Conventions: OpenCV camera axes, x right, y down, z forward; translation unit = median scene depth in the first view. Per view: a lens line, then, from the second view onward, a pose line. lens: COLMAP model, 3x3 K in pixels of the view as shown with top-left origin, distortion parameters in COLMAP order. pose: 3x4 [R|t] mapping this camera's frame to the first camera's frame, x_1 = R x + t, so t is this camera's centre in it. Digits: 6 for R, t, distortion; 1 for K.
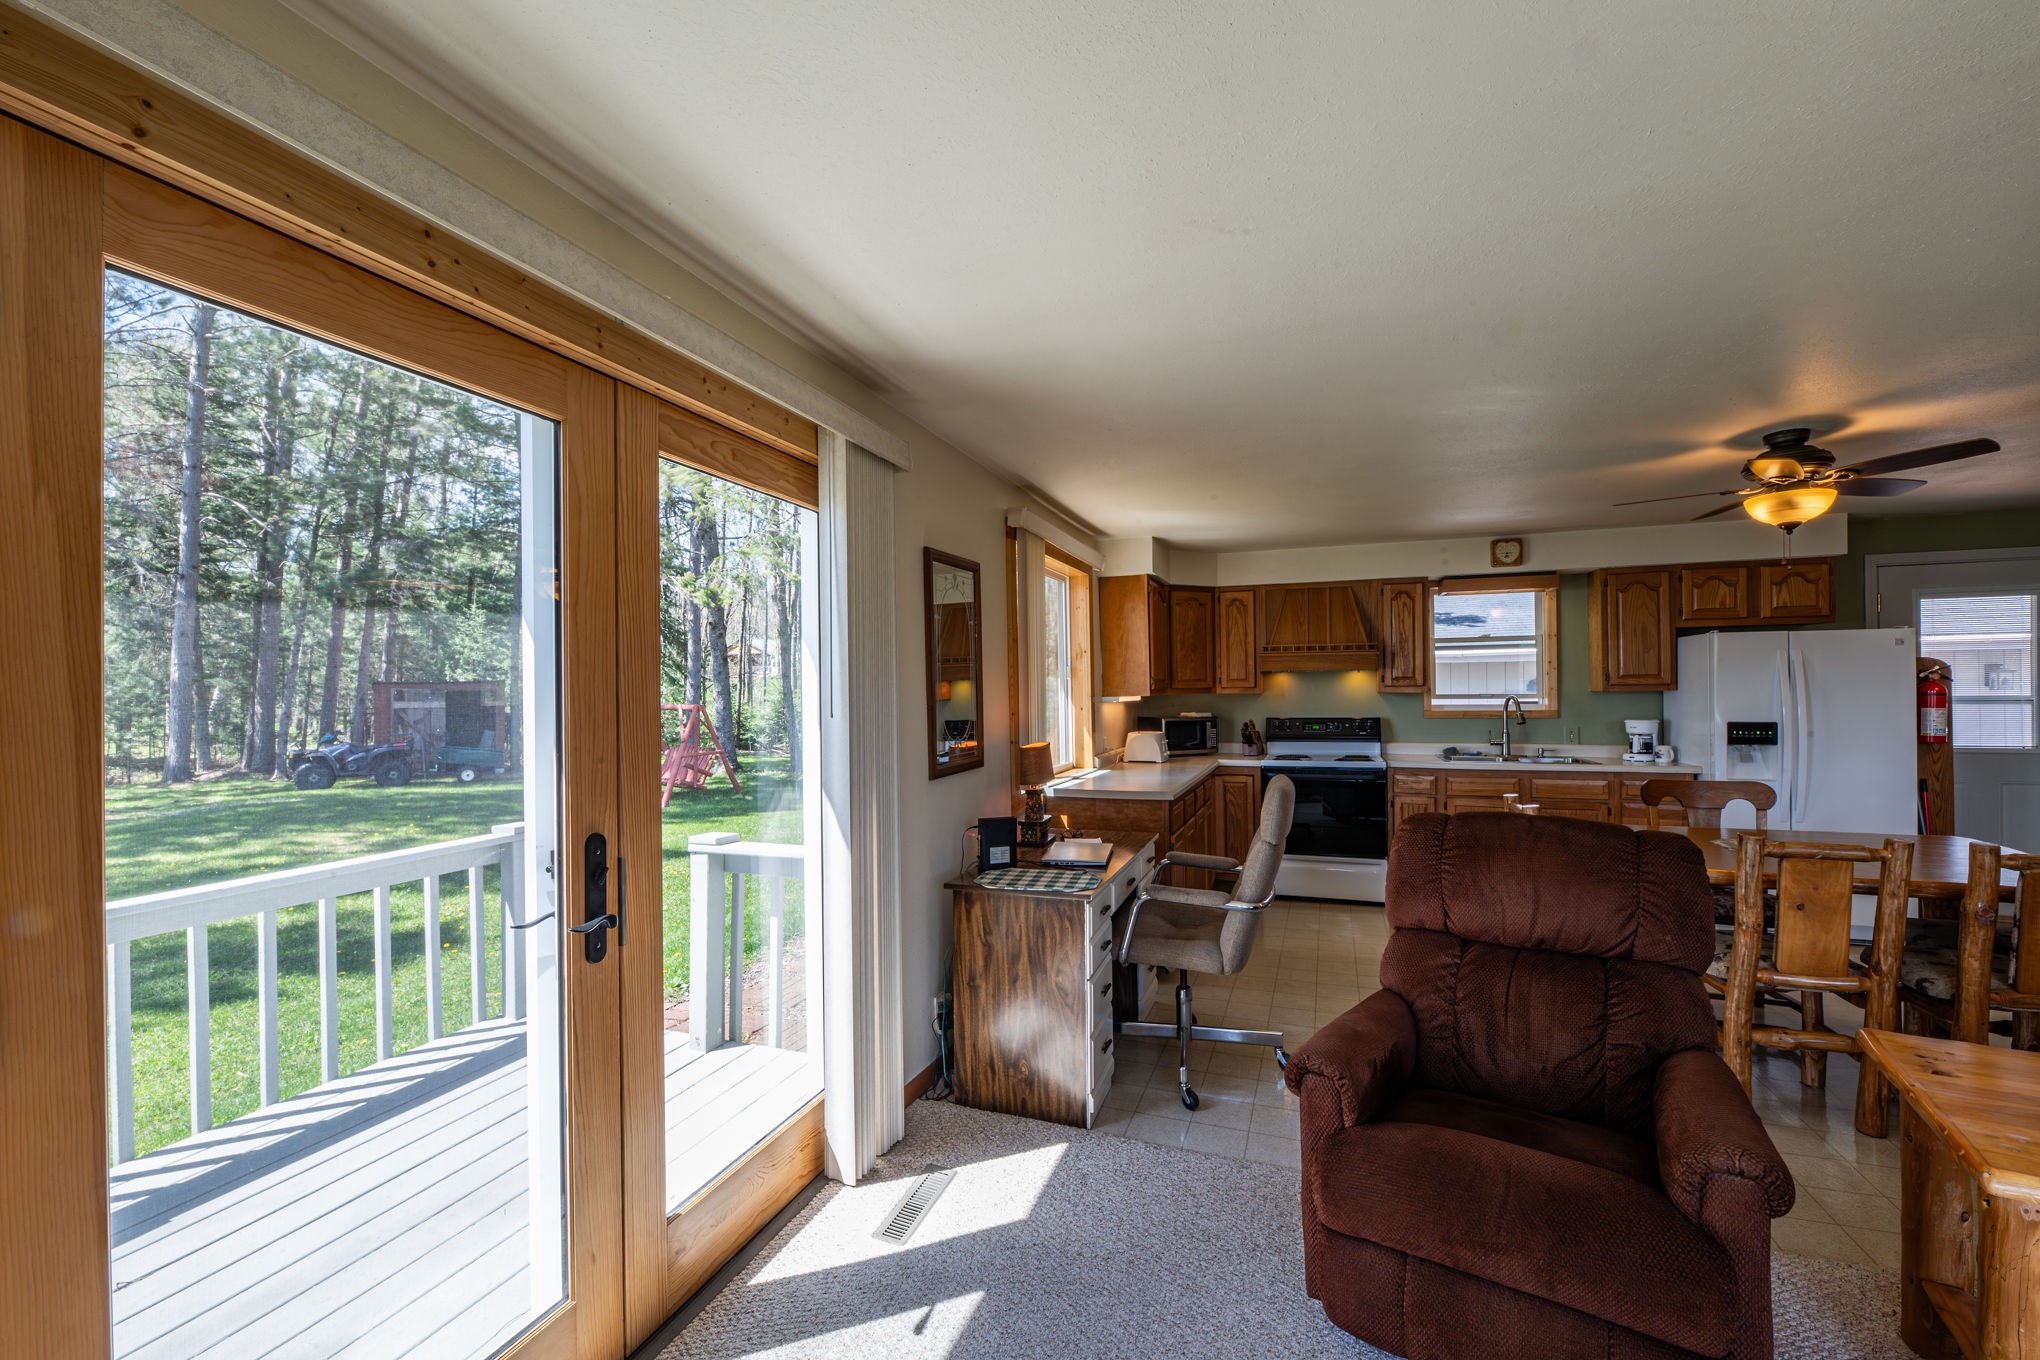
lens RADIAL K [[834.4, 0, 985.8], [0, 834.4, 694.0], [0, 0, 1]] dist [-0.001312, -0.000324]
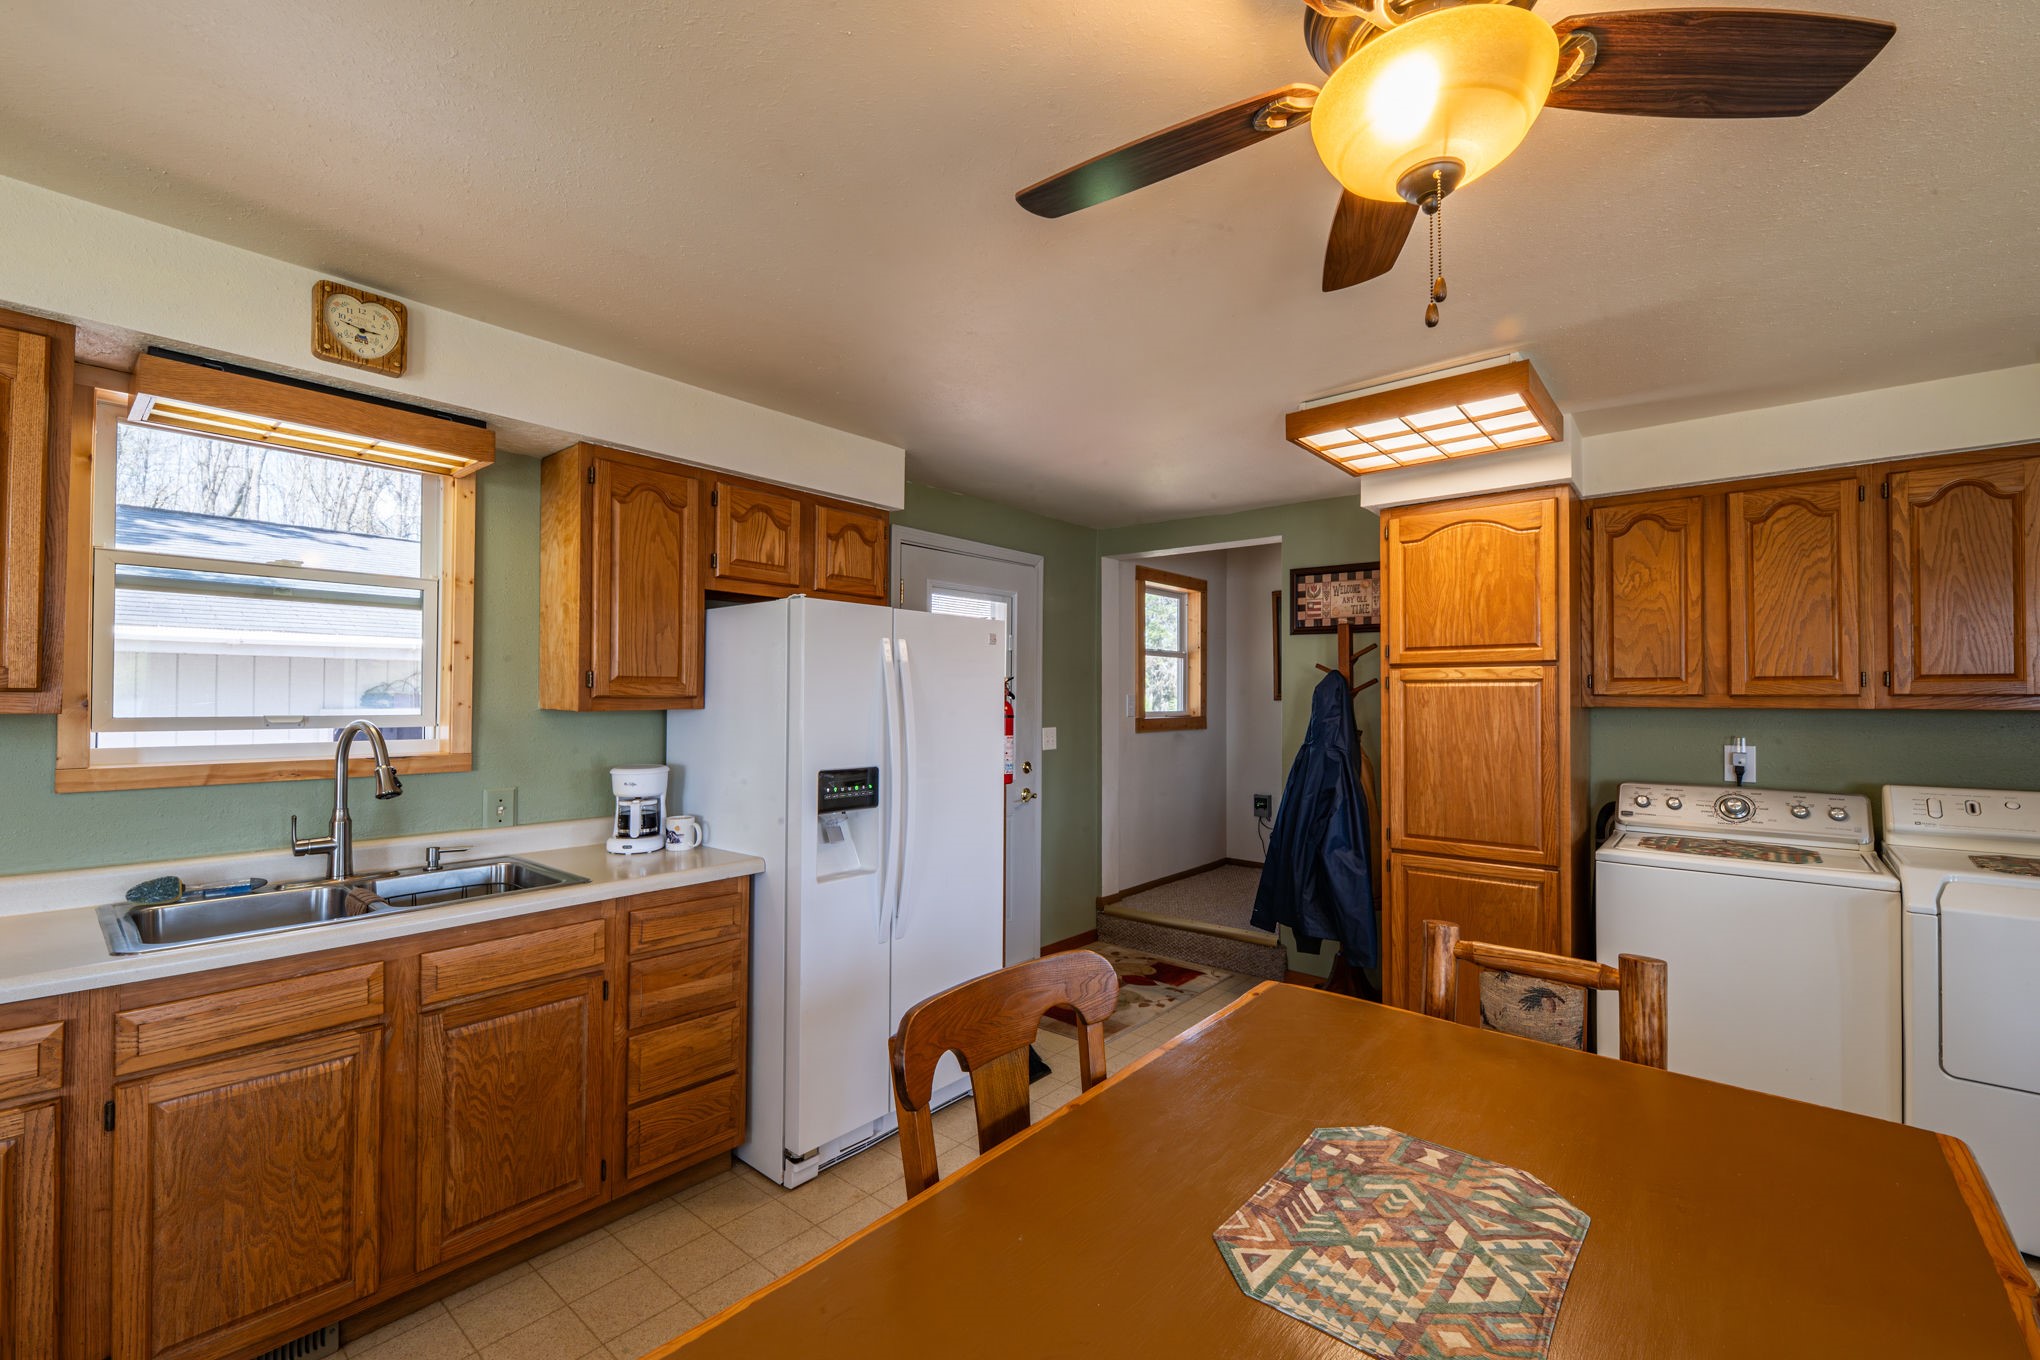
lens RADIAL K [[834.4, 0, 1027.0], [0, 834.4, 684.5], [0, 0, 1]] dist [-0.001312, -0.000324]
pose [[0.301033, 0.029748, 0.953150, 0.393482], [-0.002270, 0.999533, -0.030478, -0.004442], [-0.953611, 0.007011, 0.300960, 0.653633]]
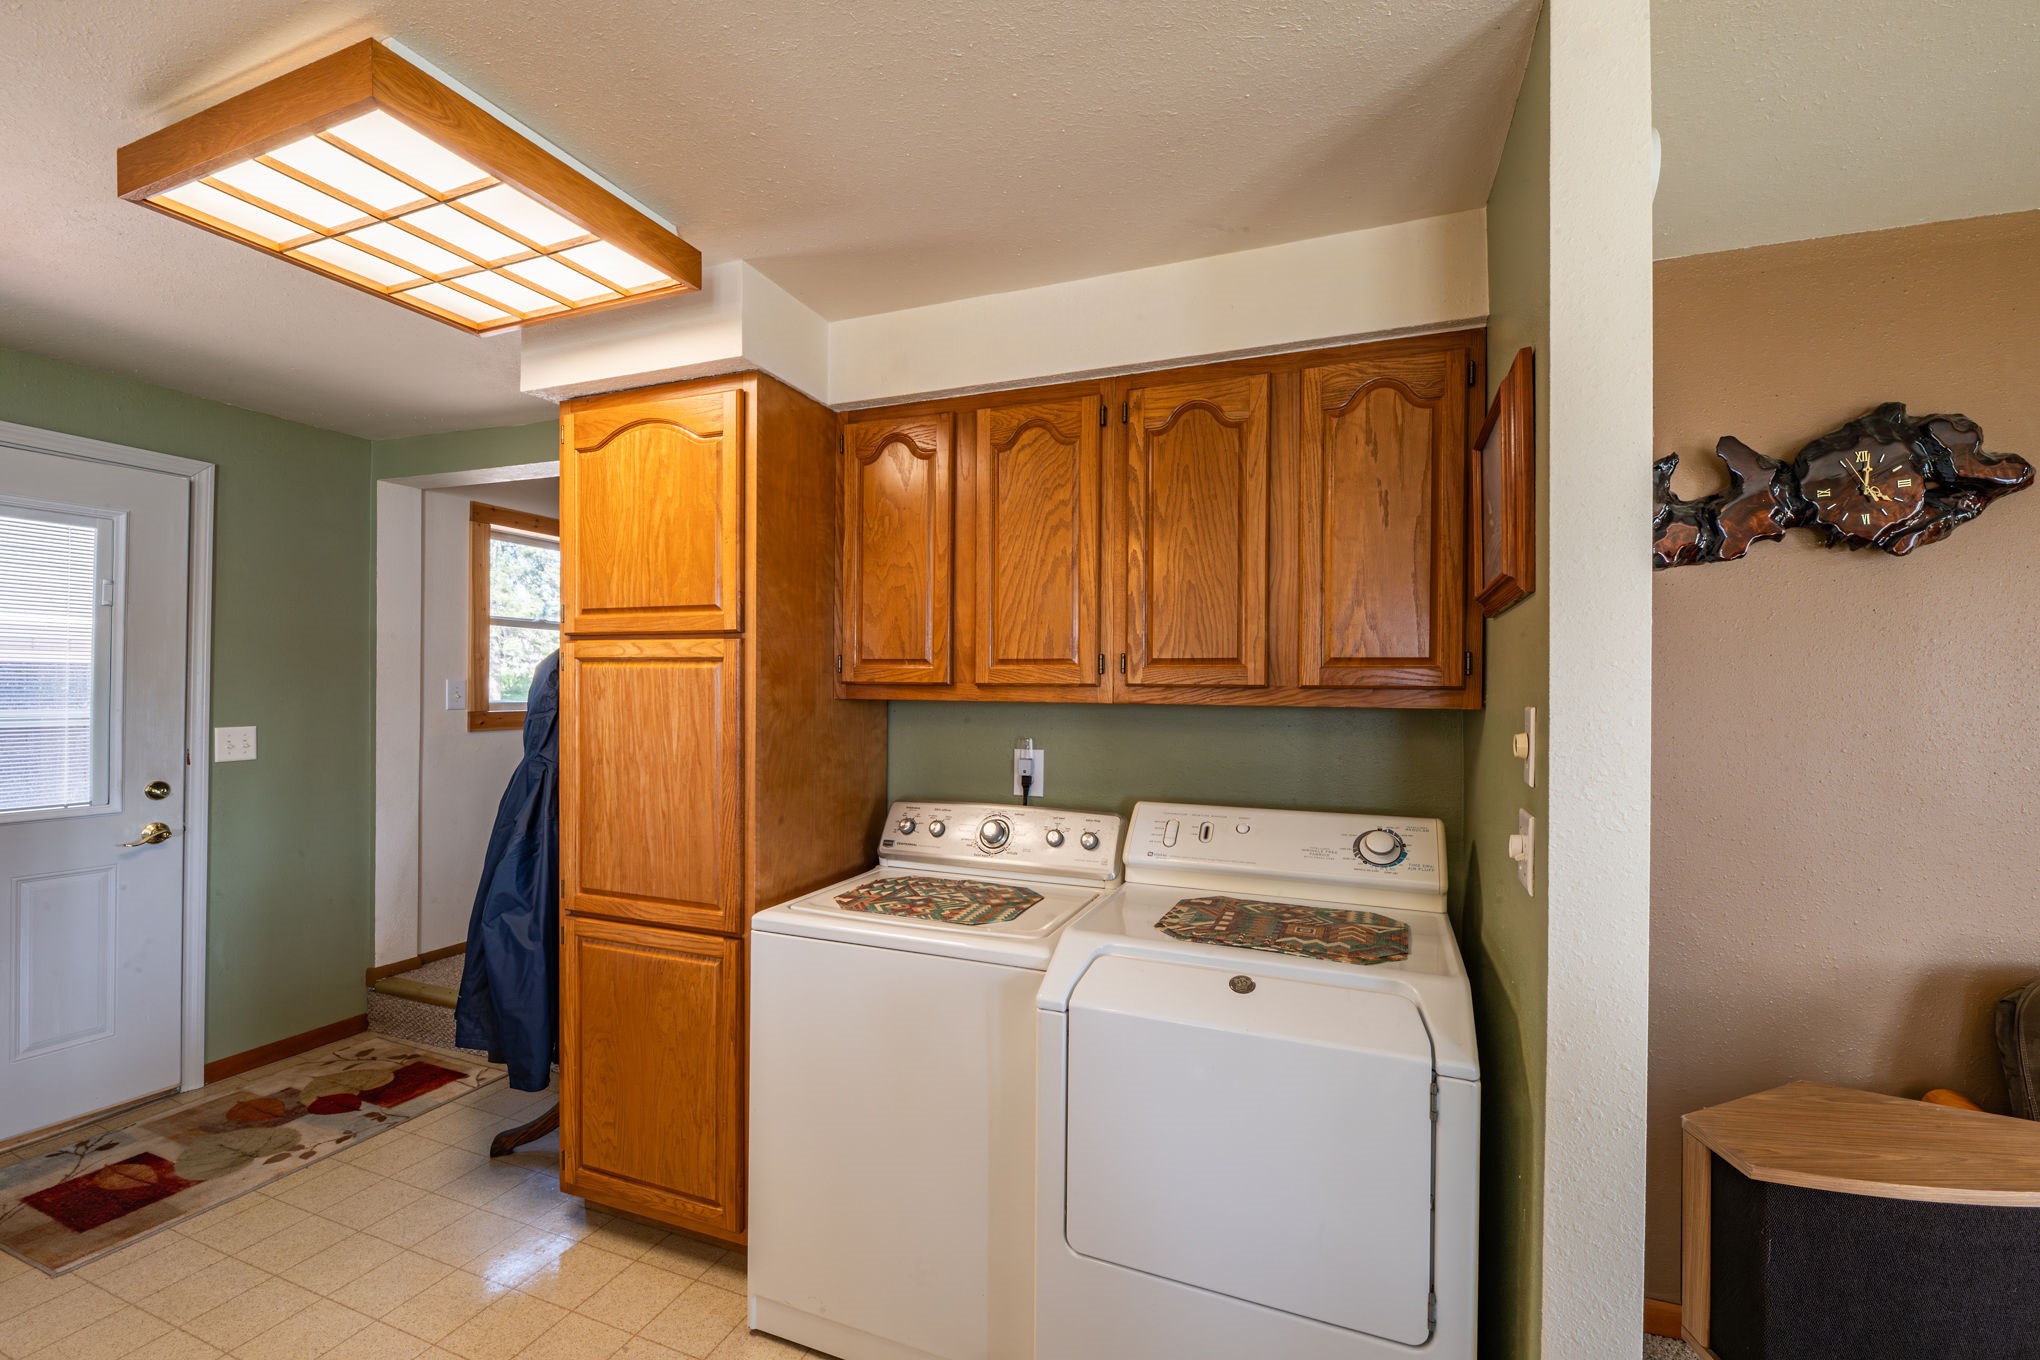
lens RADIAL K [[834.4, 0, 1030.9], [0, 834.4, 687.7], [0, 0, 1]] dist [-0.001312, -0.000324]
pose [[-0.016733, 0.012415, 0.999783, 0.655008], [-0.004447, 0.999912, -0.012491, -0.008499], [-0.999850, -0.004655, -0.016676, 0.352857]]
